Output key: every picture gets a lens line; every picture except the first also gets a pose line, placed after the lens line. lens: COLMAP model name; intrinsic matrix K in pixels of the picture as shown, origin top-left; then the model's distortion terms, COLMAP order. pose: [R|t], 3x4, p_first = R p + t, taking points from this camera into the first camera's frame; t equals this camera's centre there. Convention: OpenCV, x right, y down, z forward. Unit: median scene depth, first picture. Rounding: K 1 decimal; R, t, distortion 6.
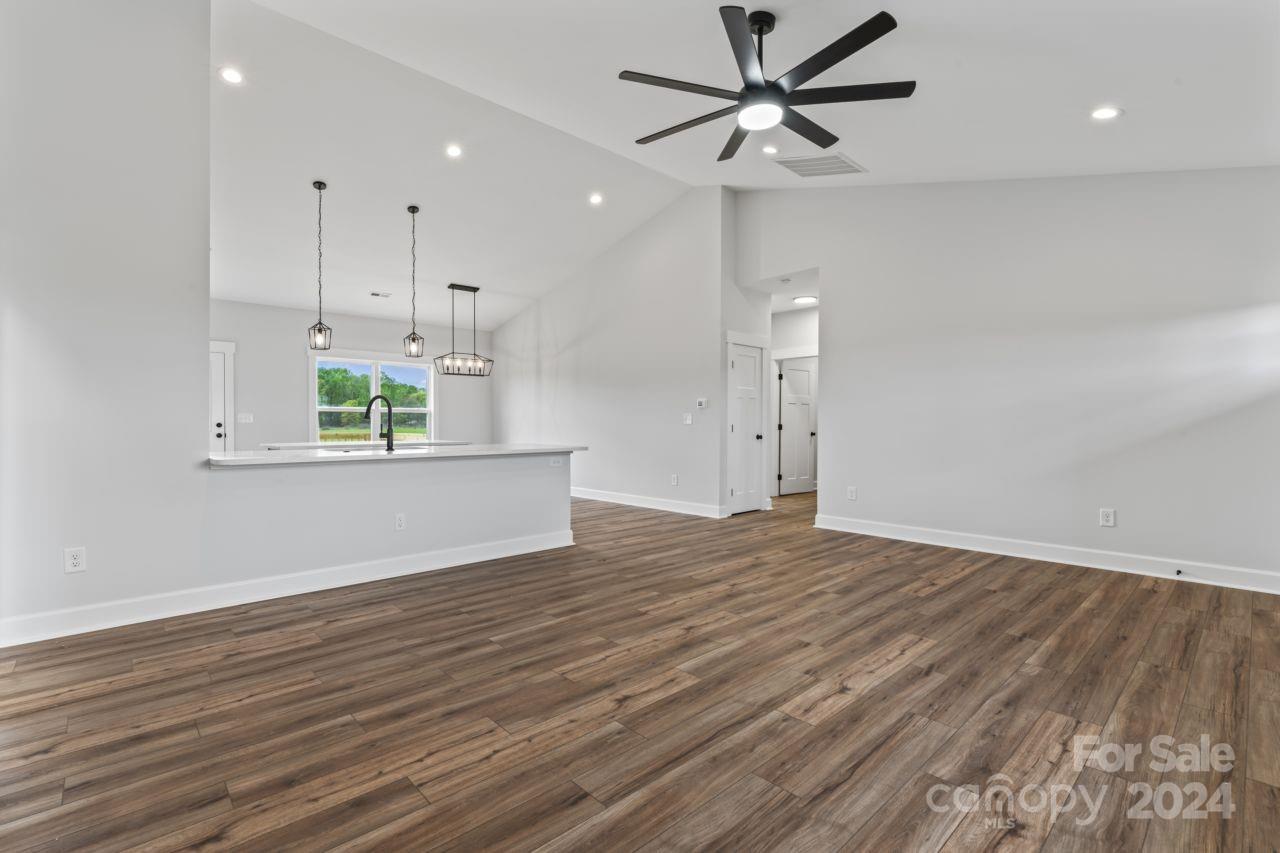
lens RADIAL K [[582.4, 0, 637.3], [0, 582.4, 423.2], [0, 0, 1]] dist [-0.001991, -0.000508]
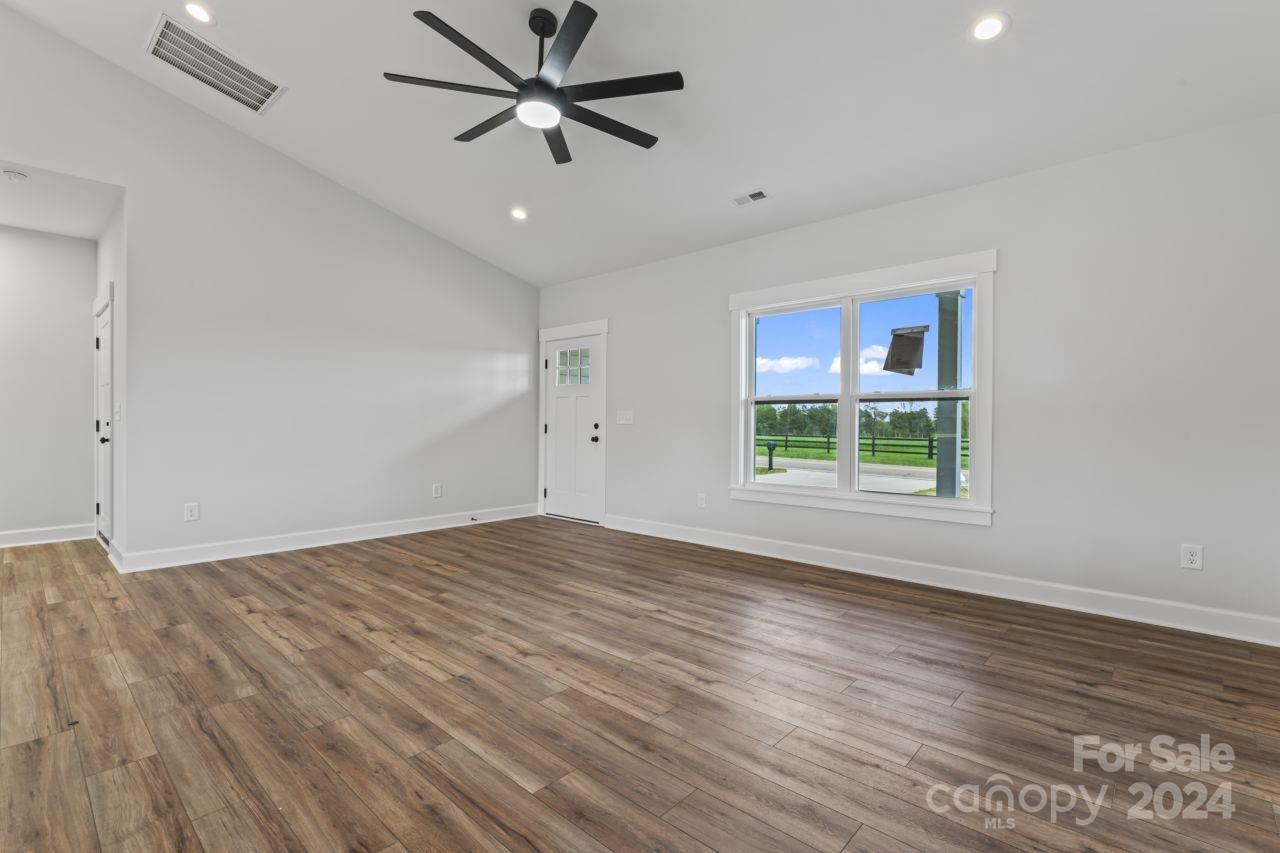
lens RADIAL K [[582.4, 0, 635.2], [0, 582.4, 427.9], [0, 0, 1]] dist [-0.001991, -0.000508]
pose [[-0.075093, -0.010363, 0.997123, -0.711856], [-0.004222, 0.999940, 0.010074, 0.001425], [-0.997168, -0.003454, -0.075133, 0.803439]]
